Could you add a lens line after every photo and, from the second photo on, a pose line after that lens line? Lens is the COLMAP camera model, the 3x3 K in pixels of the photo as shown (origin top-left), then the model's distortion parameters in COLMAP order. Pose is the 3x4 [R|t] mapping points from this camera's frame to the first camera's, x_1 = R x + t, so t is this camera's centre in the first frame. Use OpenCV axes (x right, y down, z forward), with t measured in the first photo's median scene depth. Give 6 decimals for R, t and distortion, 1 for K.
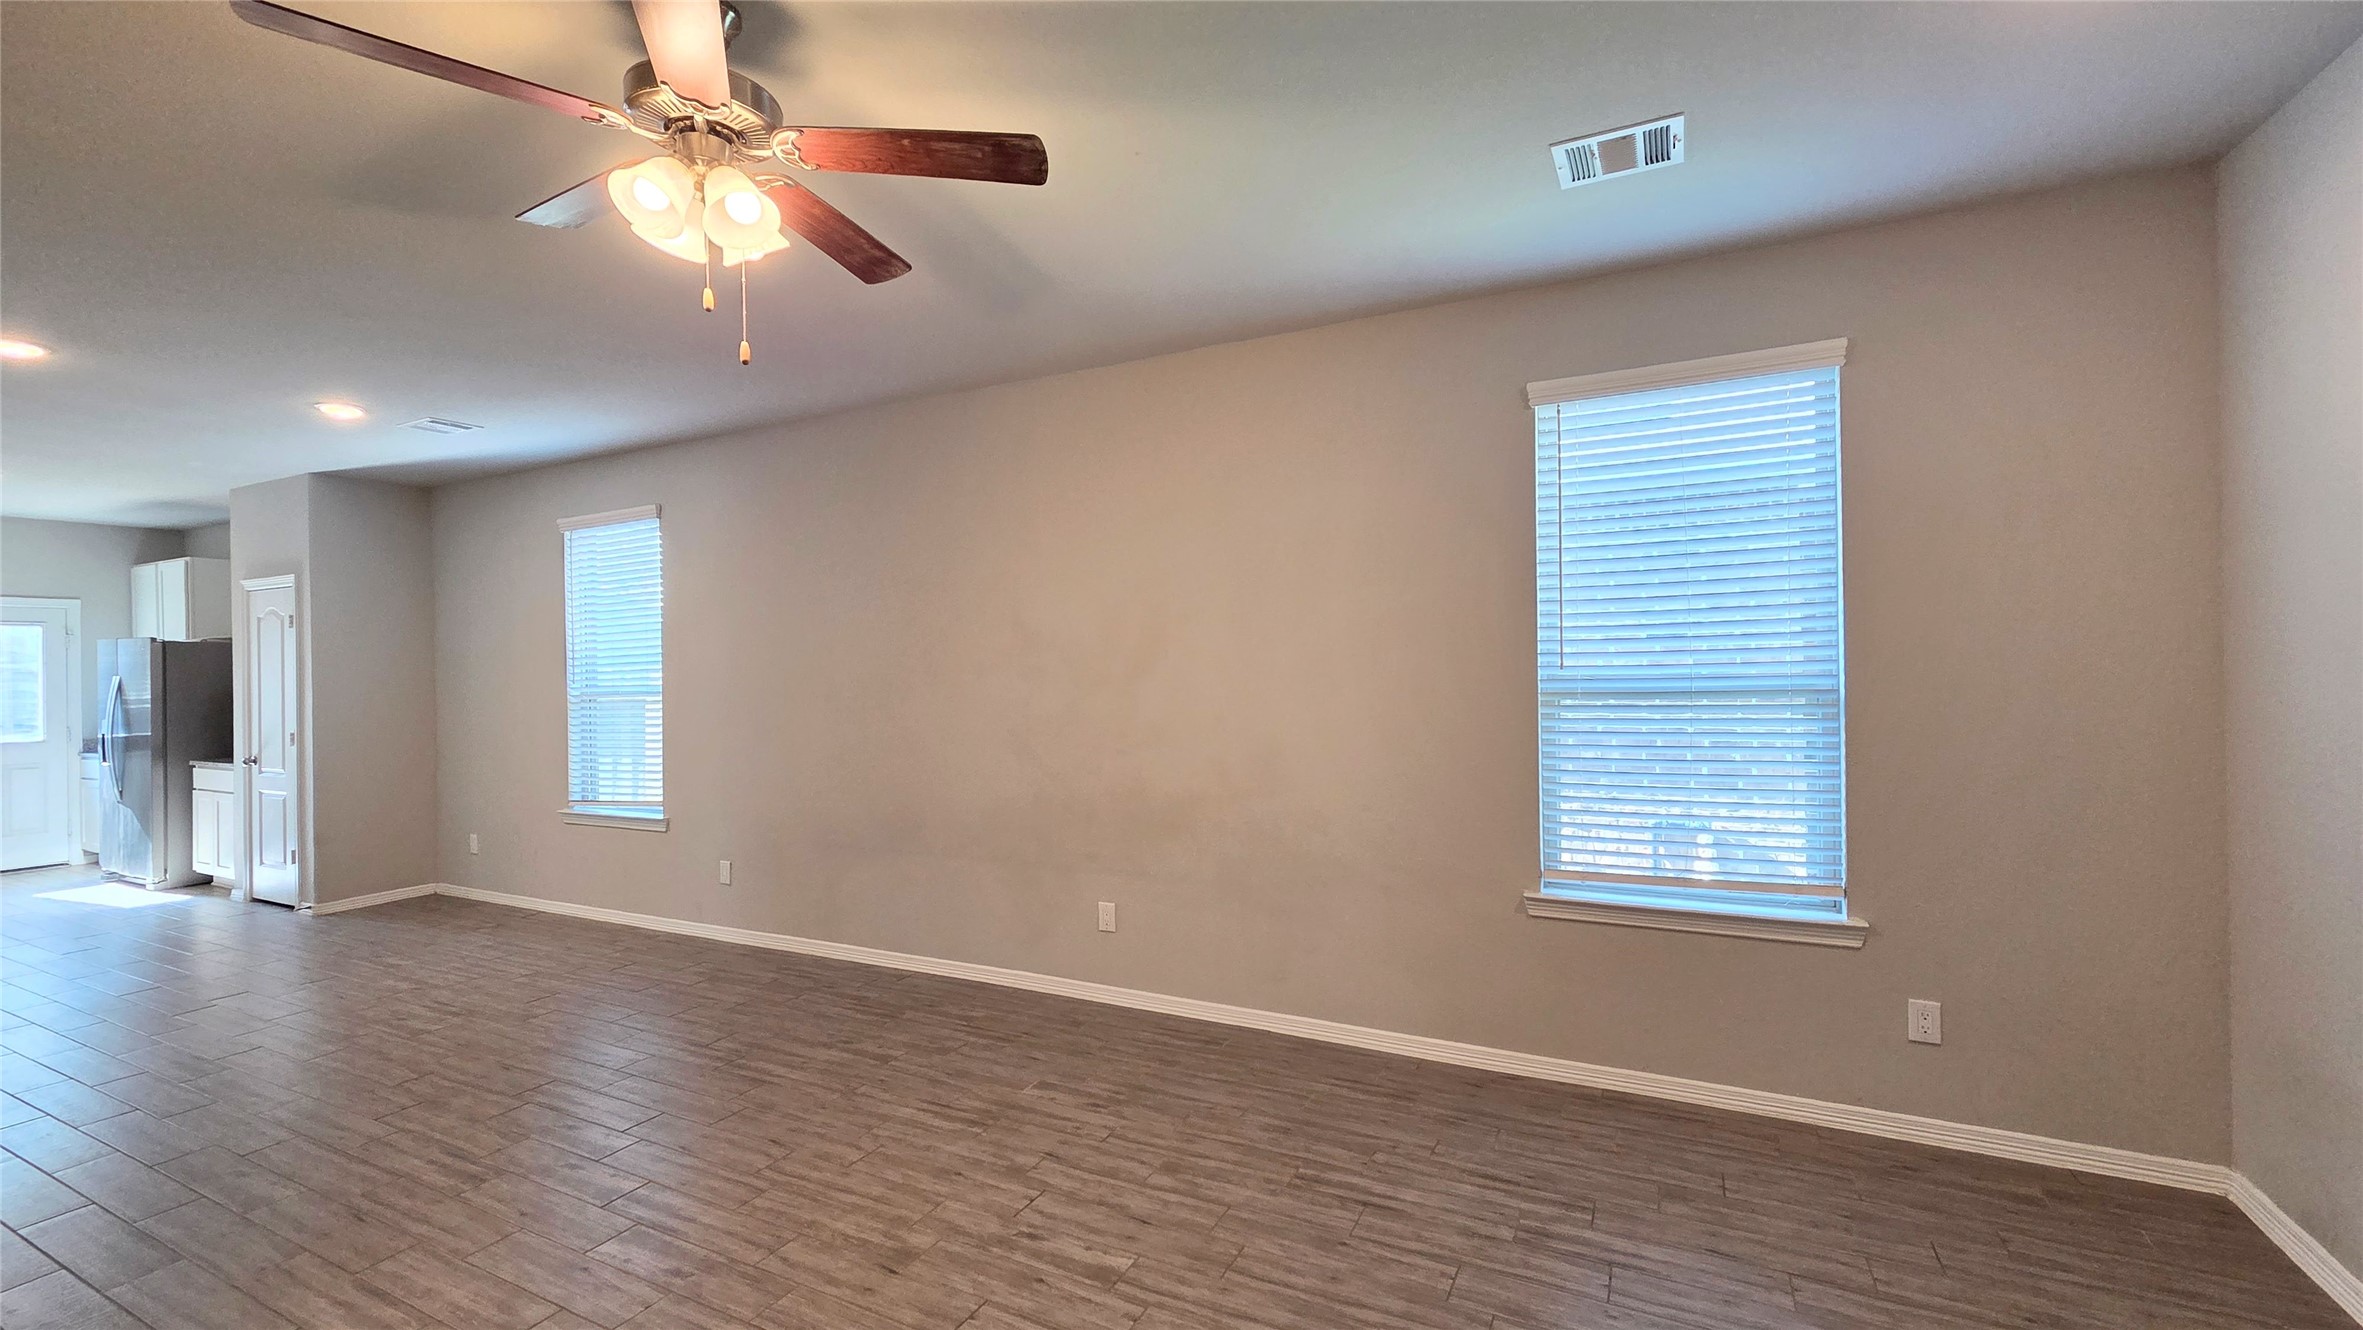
lens RADIAL K [[979.3, 0, 1184.3], [0, 979.3, 664.5], [0, 0, 1]] dist [0.001192, -0.000657]
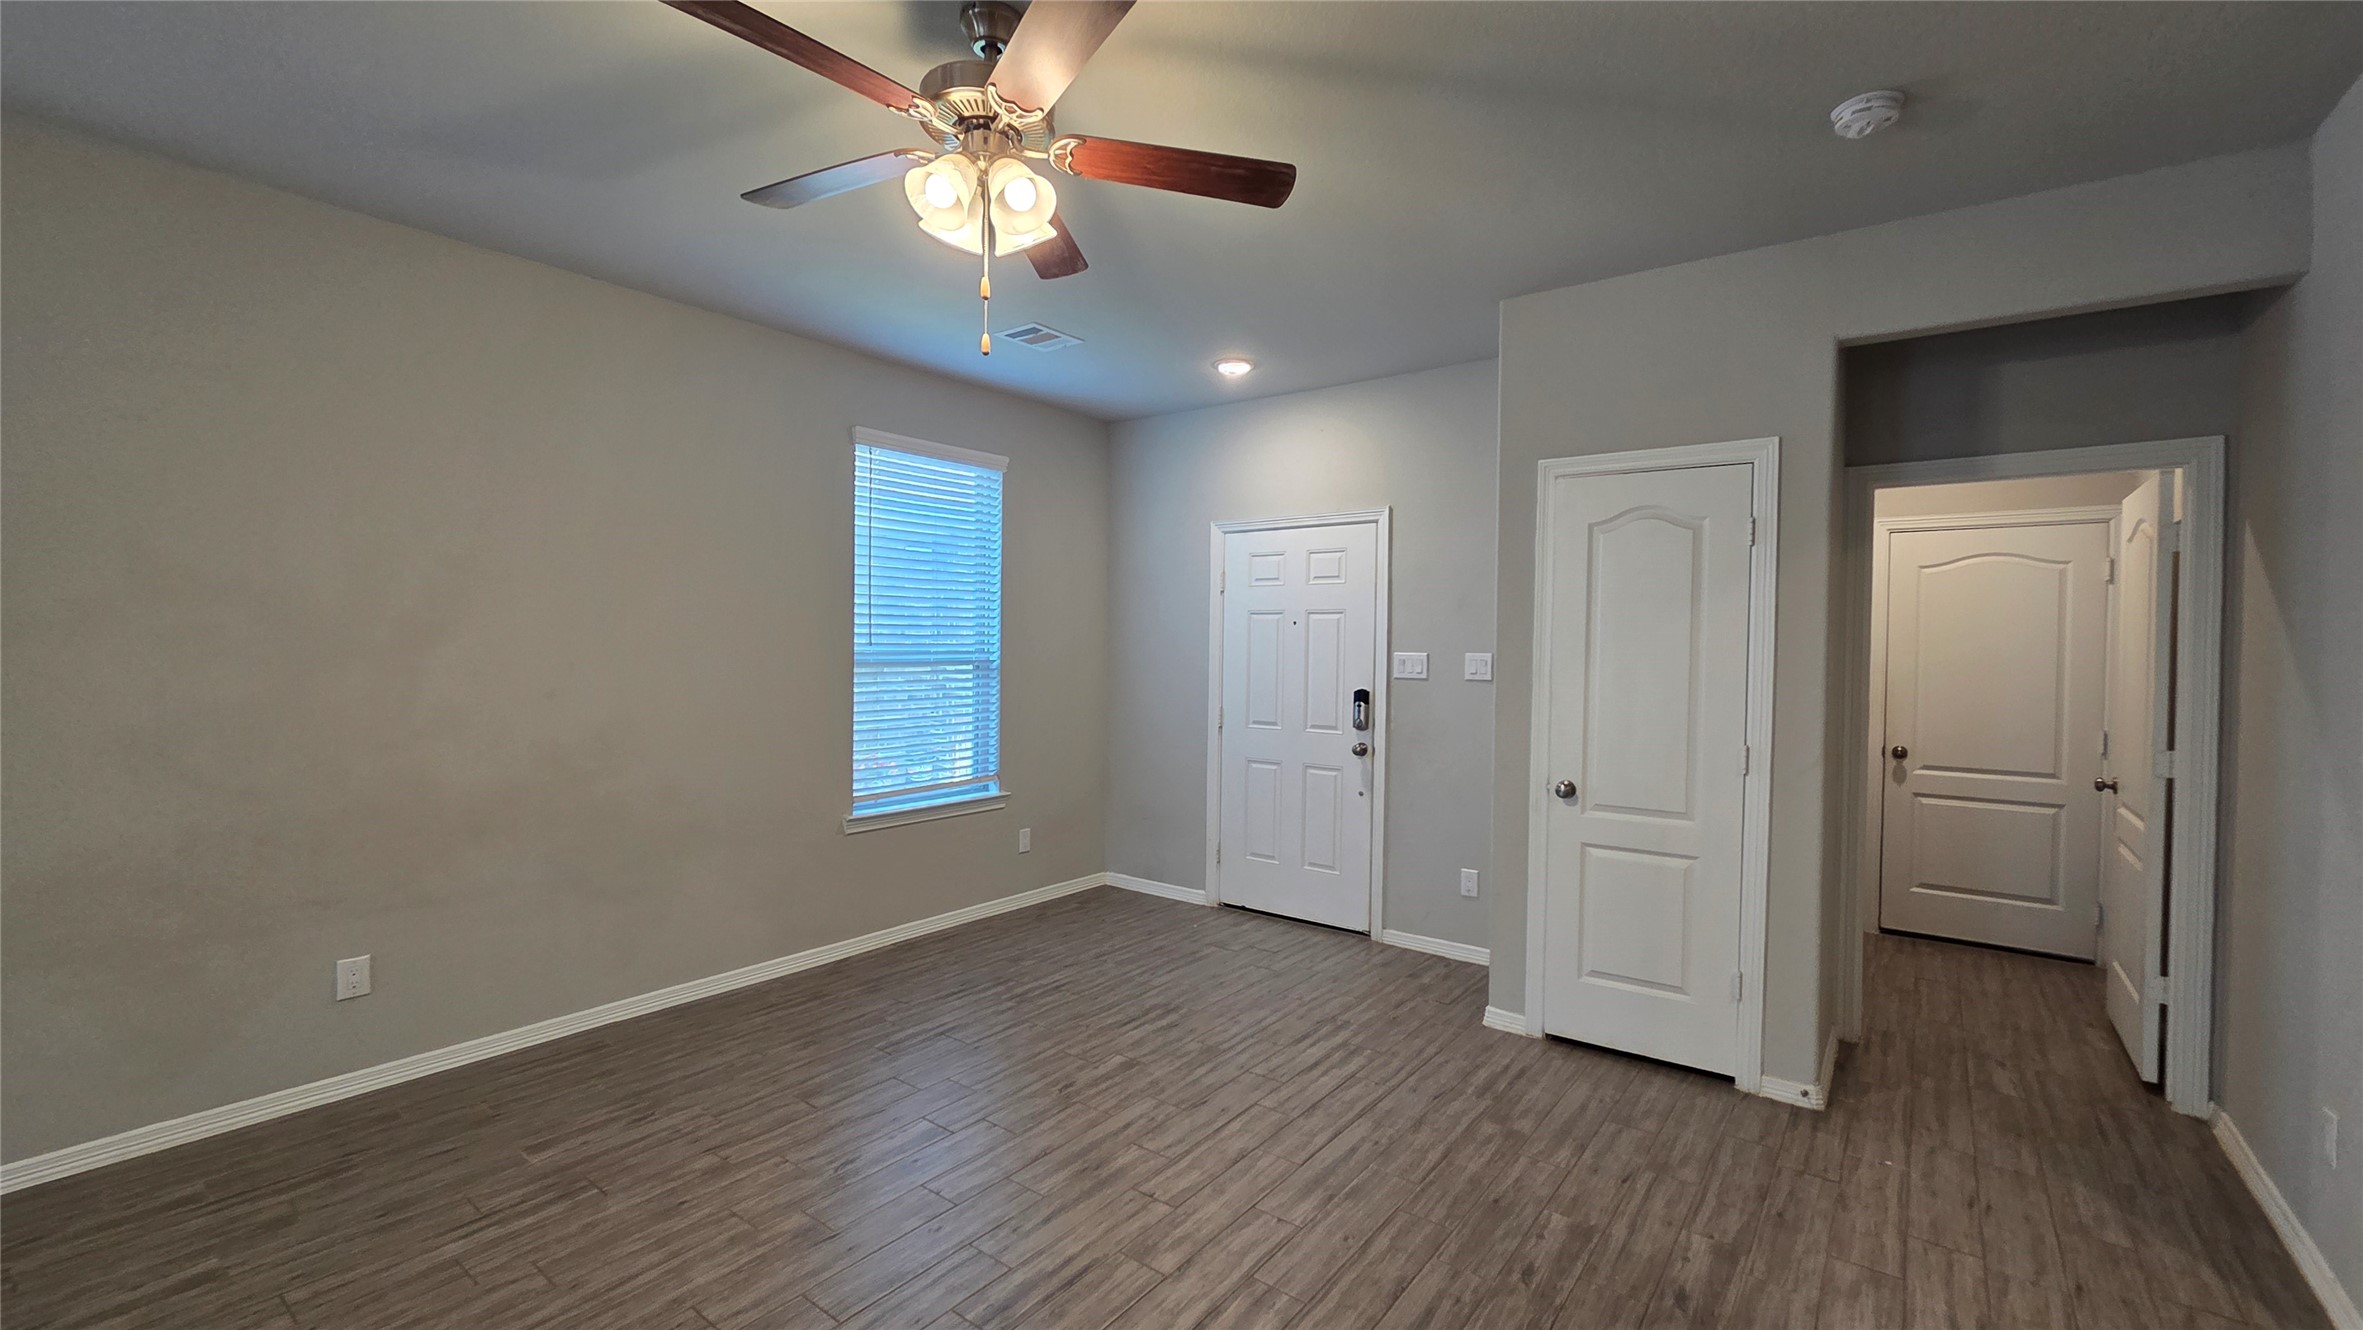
lens RADIAL K [[979.3, 0, 1184.3], [0, 979.3, 664.5], [0, 0, 1]] dist [0.001192, -0.000657]
pose [[0.169271, -0.003054, 0.985565, -0.944680], [-0.012479, 0.999908, 0.005242, 0.019750], [-0.985491, -0.013186, 0.169217, 0.374873]]
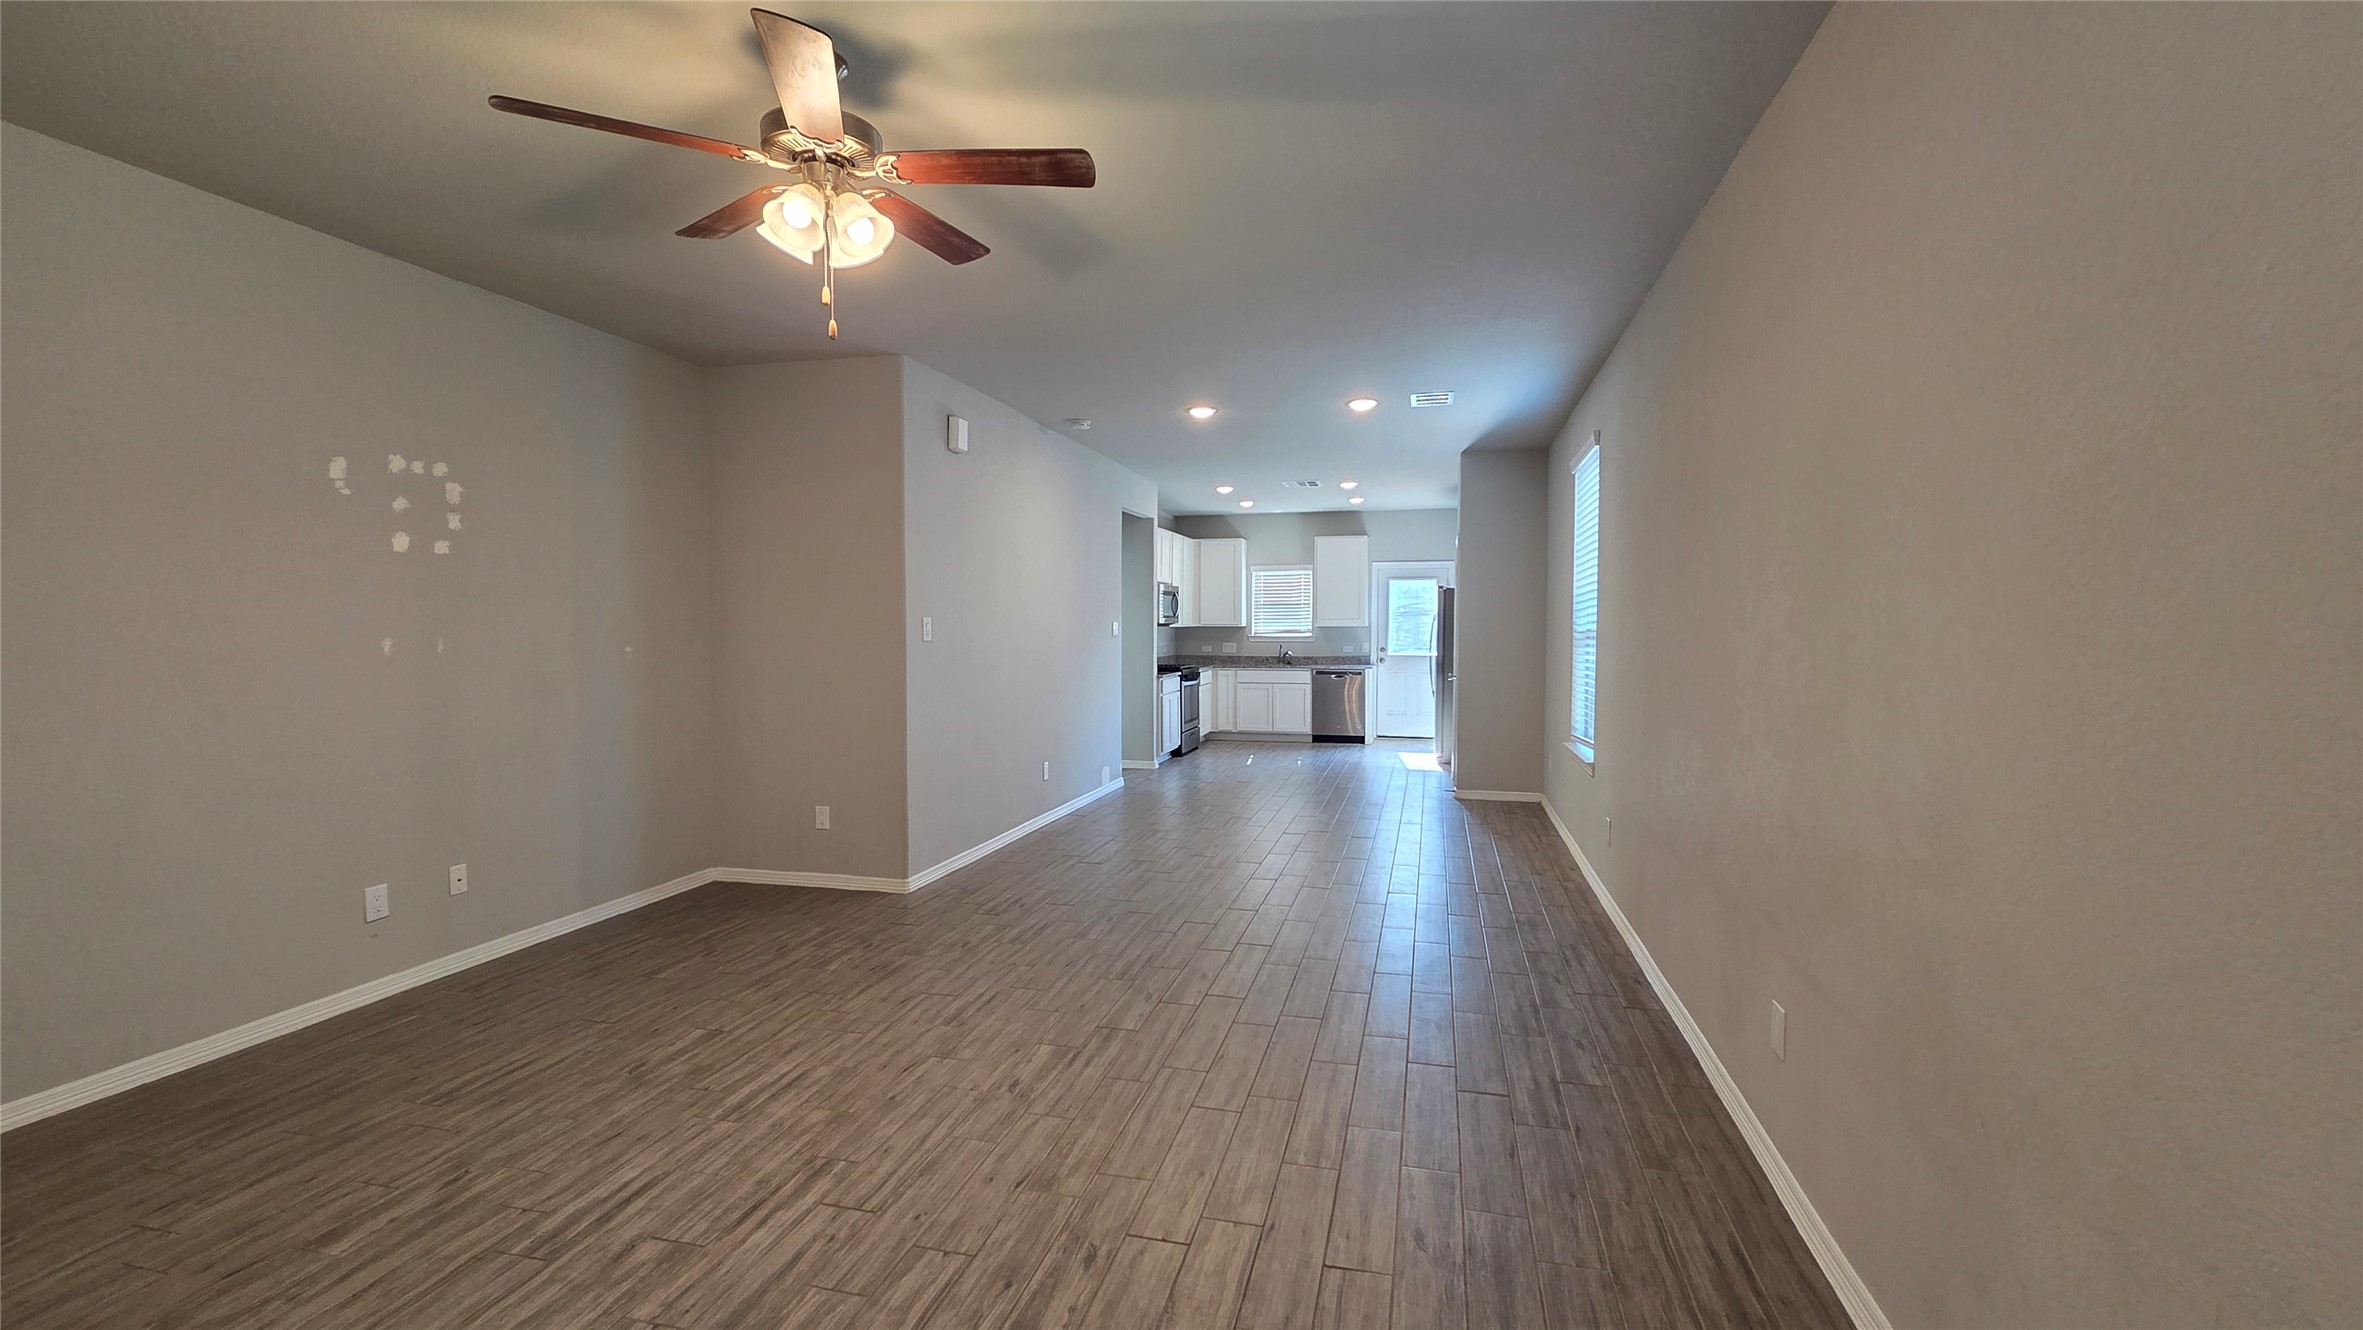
lens RADIAL K [[979.3, 0, 1184.3], [0, 979.3, 664.5], [0, 0, 1]] dist [0.001192, -0.000657]
pose [[0.223036, 0.060942, -0.972903, 0.534665], [-0.008900, 0.998130, 0.060482, 0.016414], [0.974770, -0.004831, 0.223162, 0.729848]]
